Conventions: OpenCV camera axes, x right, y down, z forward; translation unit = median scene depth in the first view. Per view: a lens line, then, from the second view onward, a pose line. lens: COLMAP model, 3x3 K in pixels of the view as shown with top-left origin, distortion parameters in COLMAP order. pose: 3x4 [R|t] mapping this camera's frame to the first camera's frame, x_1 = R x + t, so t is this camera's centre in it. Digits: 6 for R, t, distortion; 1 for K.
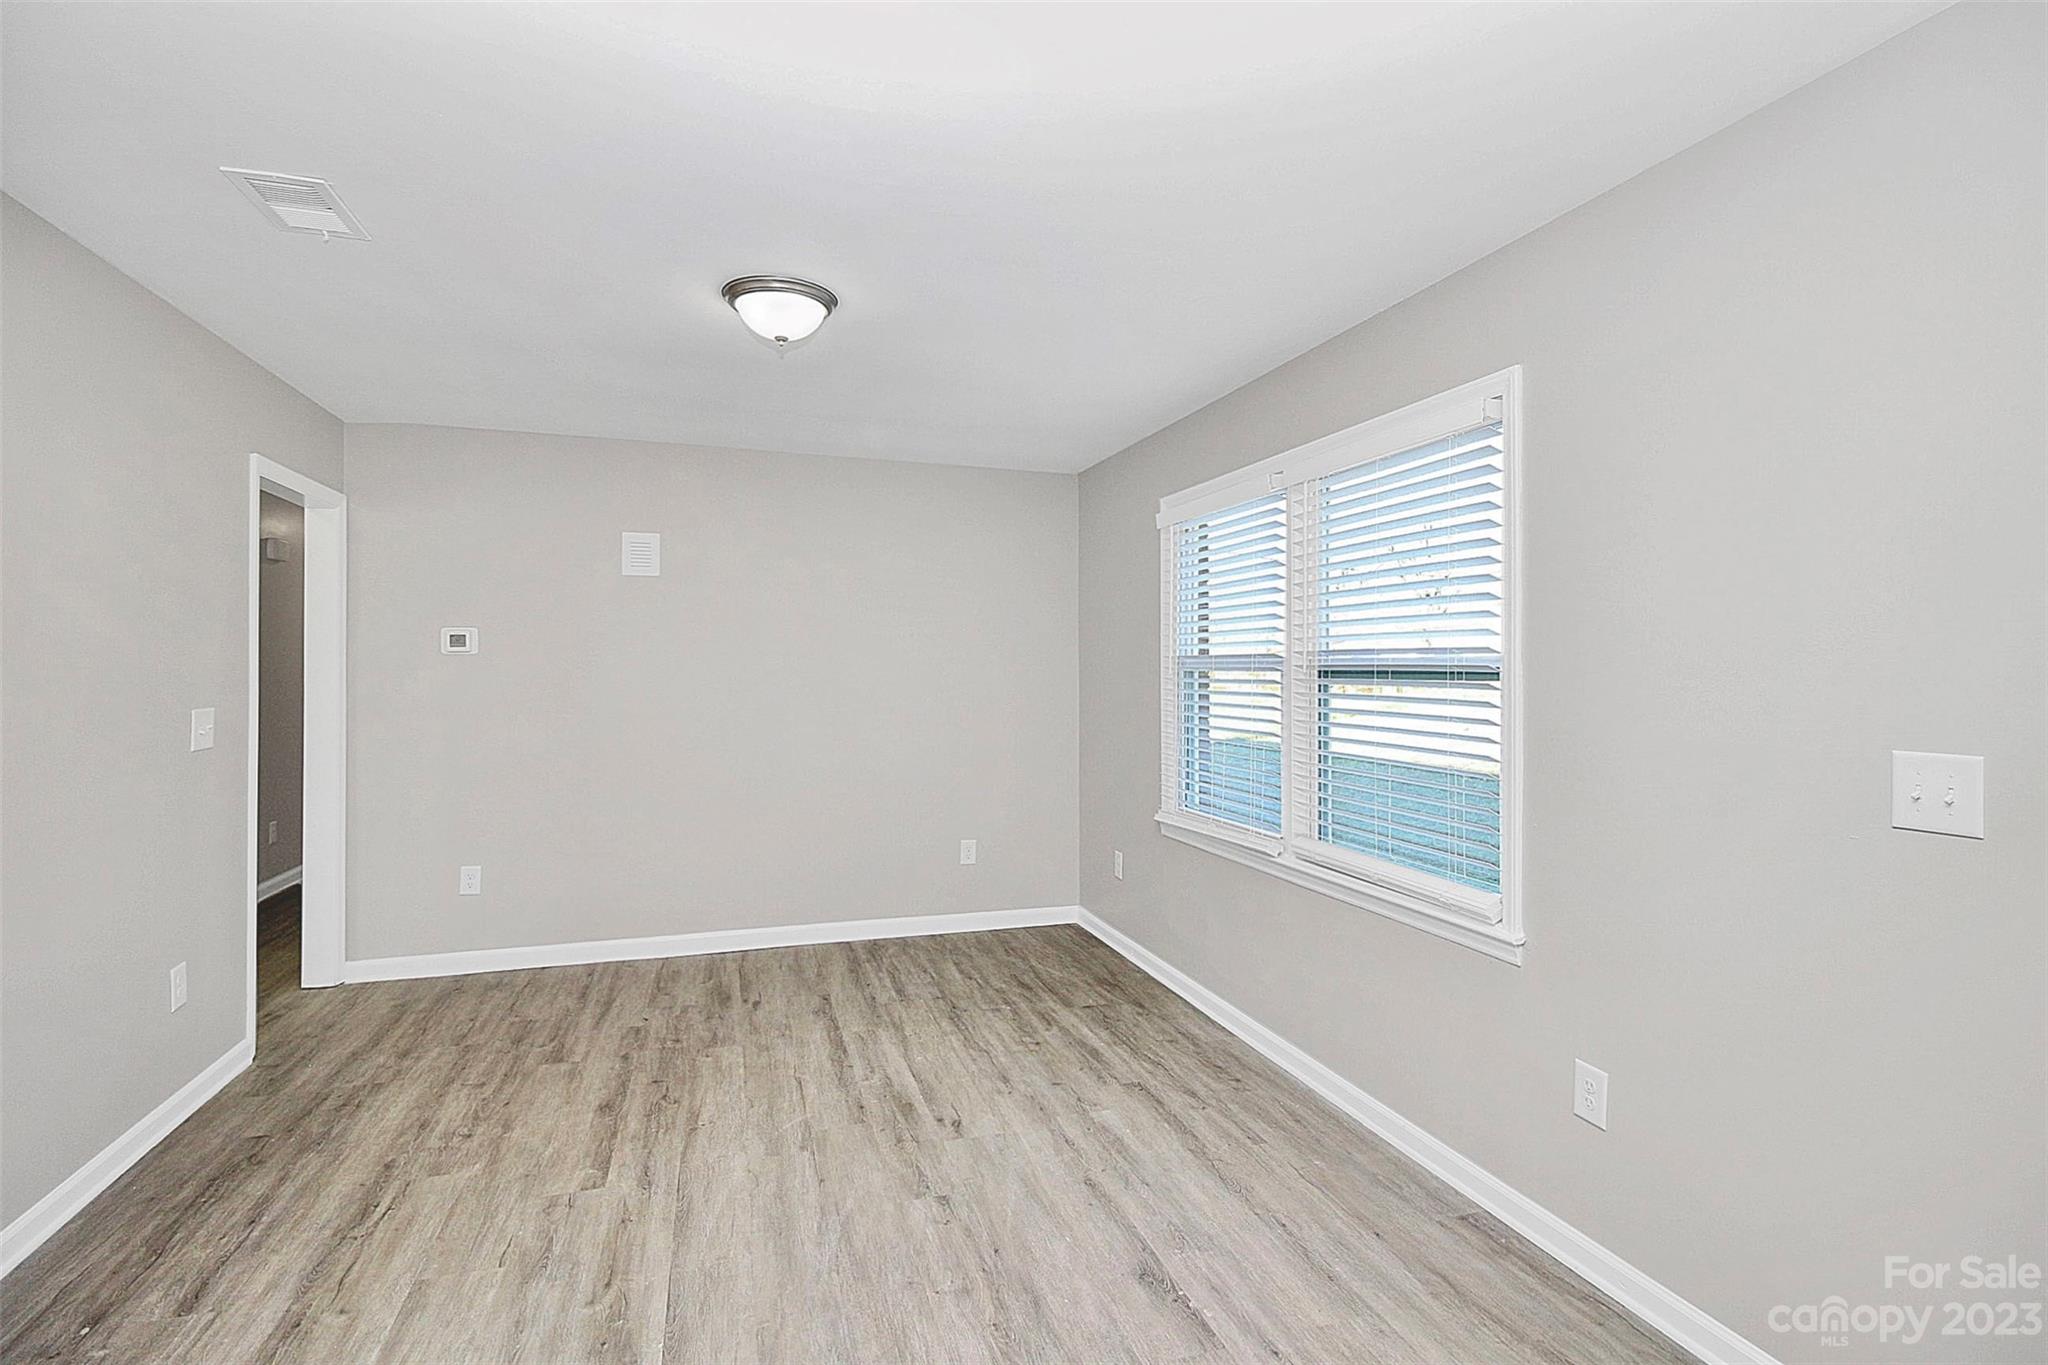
lens RADIAL K [[955.8, 0, 1025.7], [0, 955.8, 674.1], [0, 0, 1]] dist [-0.003008, -0.000938]
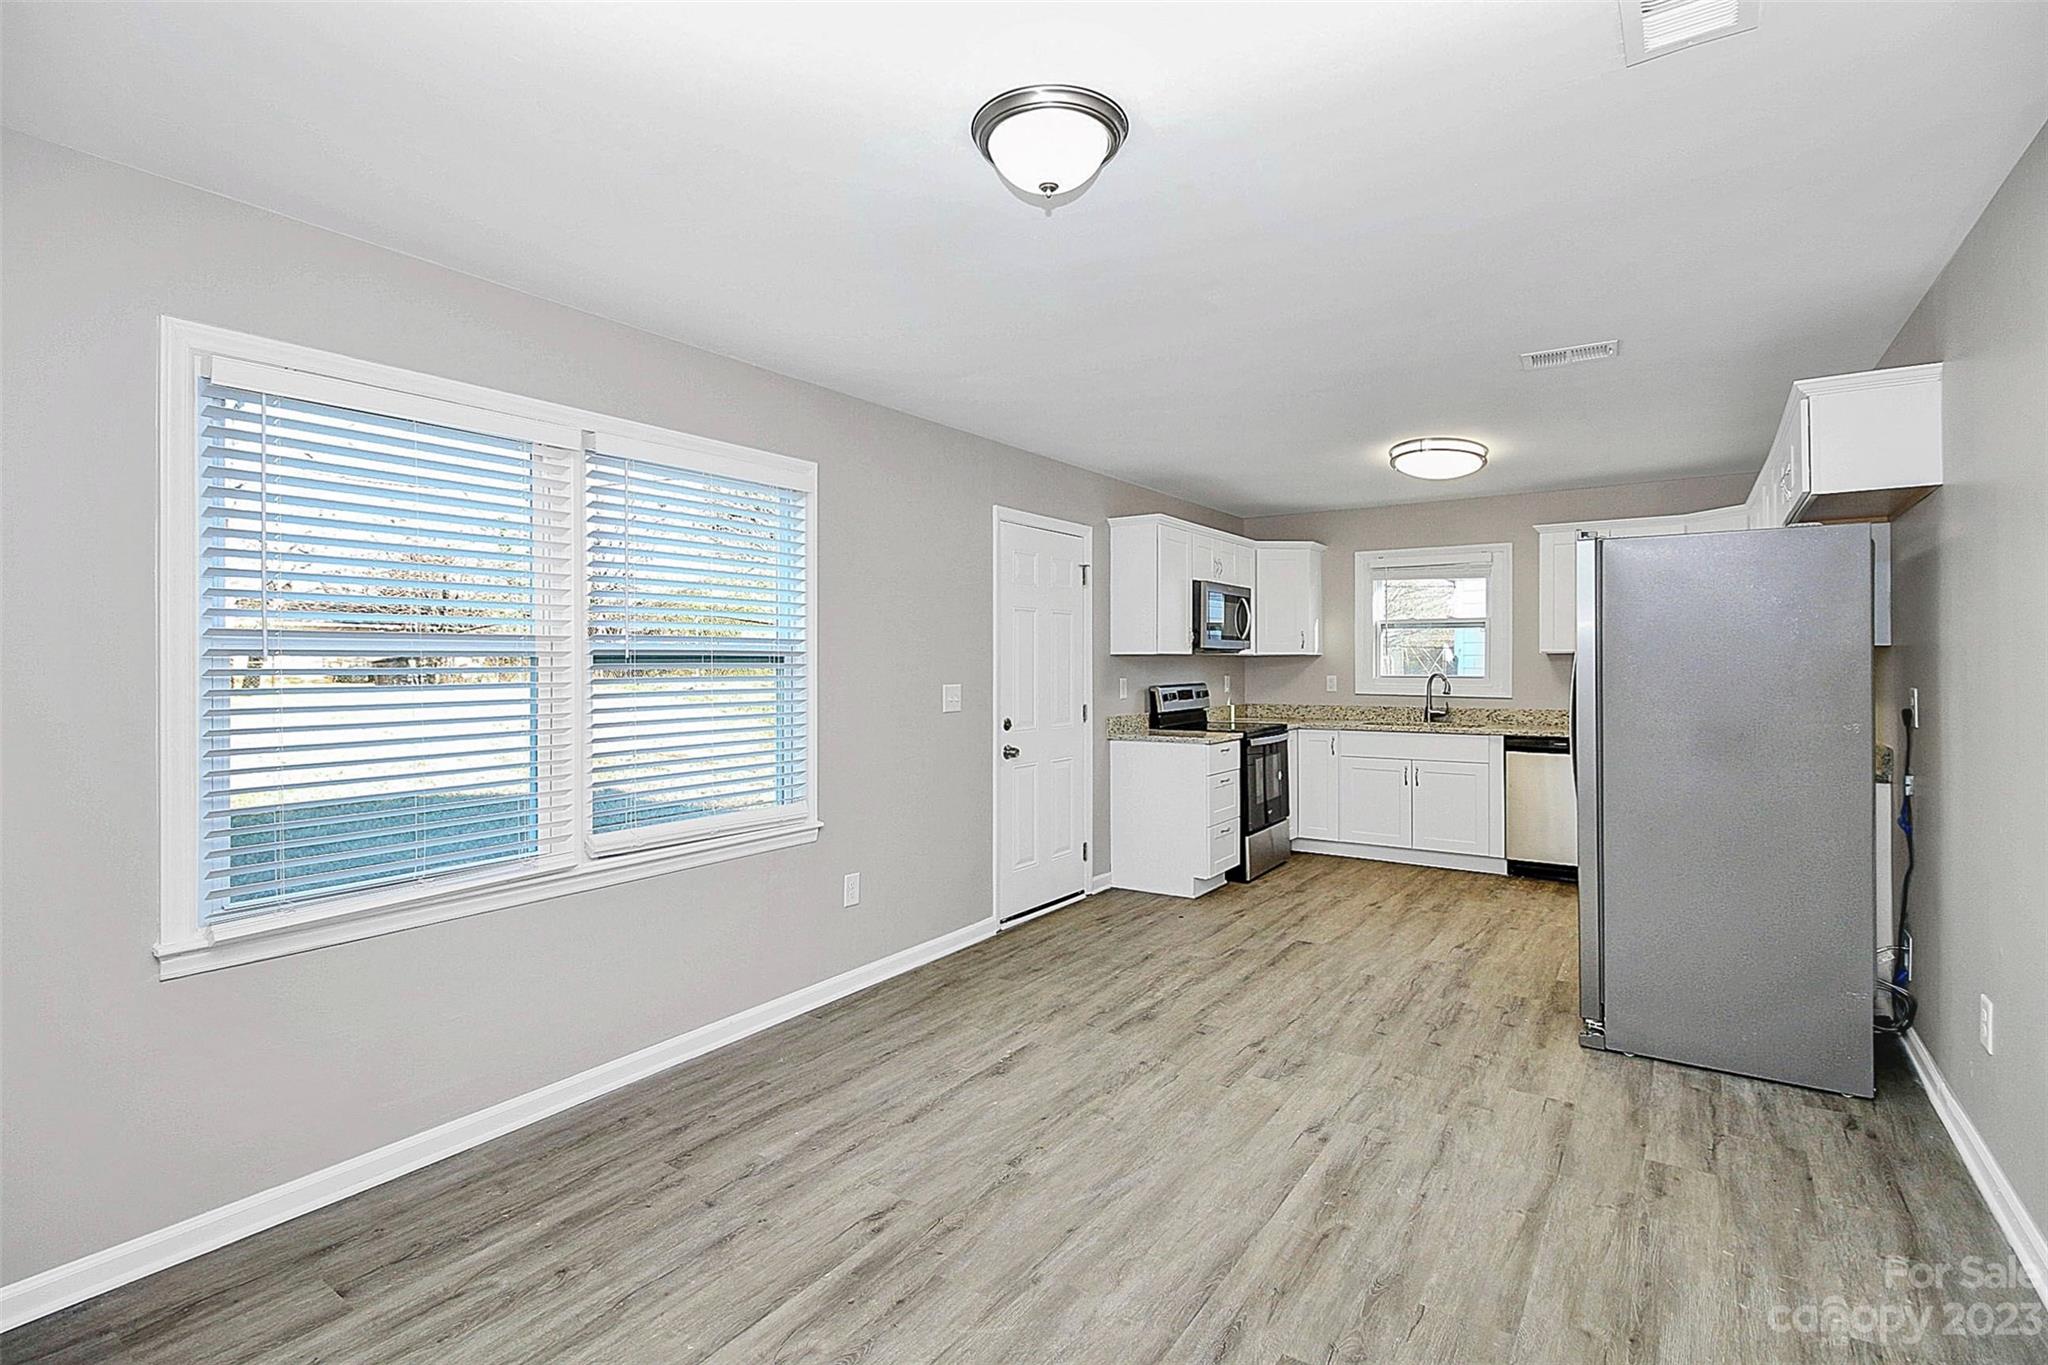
lens RADIAL K [[955.8, 0, 1016.8], [0, 955.8, 669.9], [0, 0, 1]] dist [-0.003008, -0.000938]
pose [[-0.603658, 0.001180, 0.797242, -0.875687], [0.012829, 0.999884, 0.008233, 0.012097], [-0.797140, 0.015197, -0.603603, 1.552436]]
